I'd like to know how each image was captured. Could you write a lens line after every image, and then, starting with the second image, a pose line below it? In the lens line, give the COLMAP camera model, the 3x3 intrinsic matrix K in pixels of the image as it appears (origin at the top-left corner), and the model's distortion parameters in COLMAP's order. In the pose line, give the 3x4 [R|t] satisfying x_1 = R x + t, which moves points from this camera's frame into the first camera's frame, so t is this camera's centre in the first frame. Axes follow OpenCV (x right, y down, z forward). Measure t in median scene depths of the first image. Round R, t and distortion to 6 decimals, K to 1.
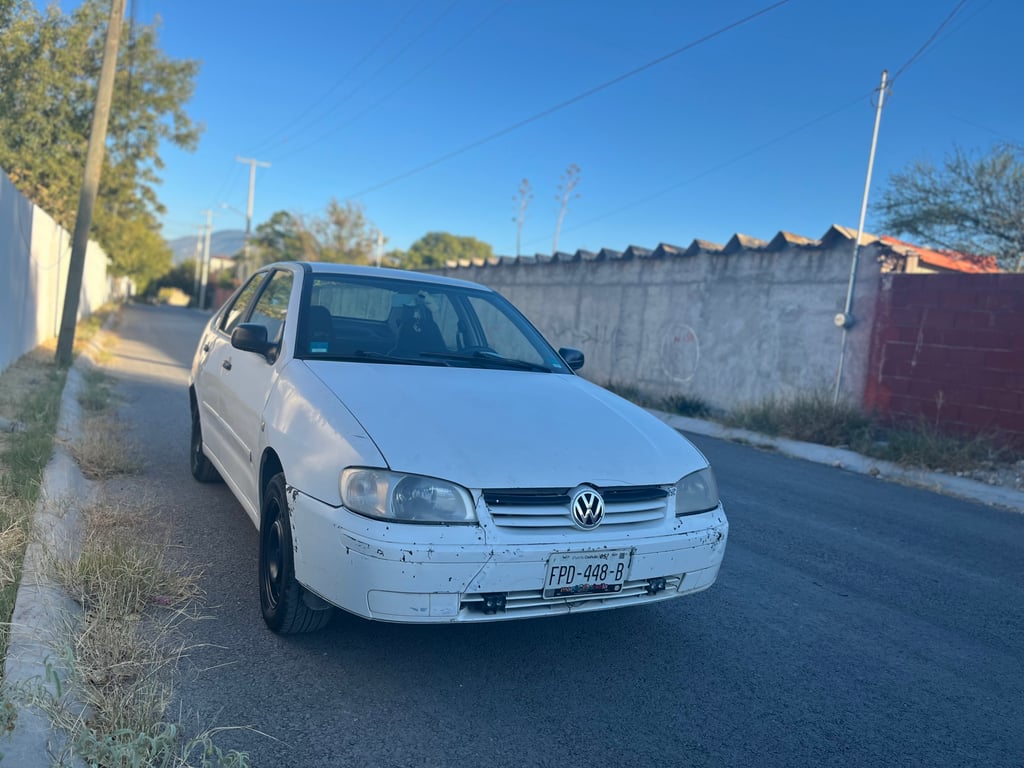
lens RADIAL K [[797.9, 0, 508.7], [0, 797.9, 383.9], [0, 0, 1]] dist [-0.015516, -0.010179]
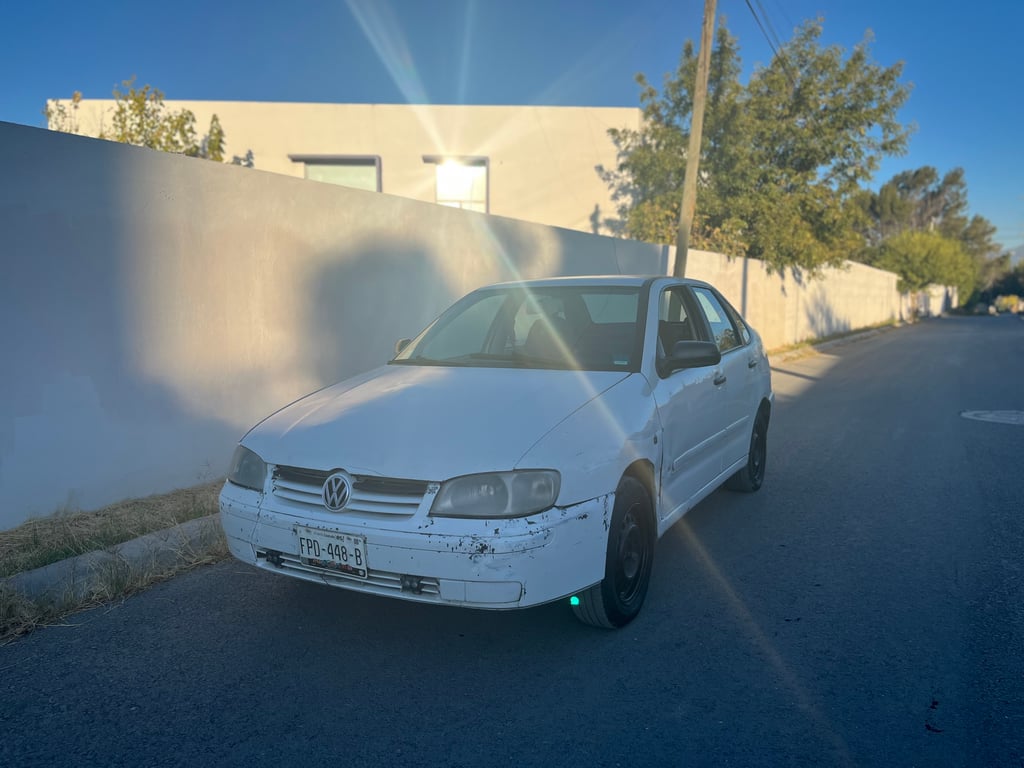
lens RADIAL K [[797.9, 0, 518.2], [0, 797.9, 387.4], [0, 0, 1]] dist [-0.015516, -0.010179]
pose [[0.531376, -0.015325, -0.846997, 1.132087], [0.001868, 0.999855, -0.016919, 0.032492], [0.847134, 0.007408, 0.531328, 0.622685]]
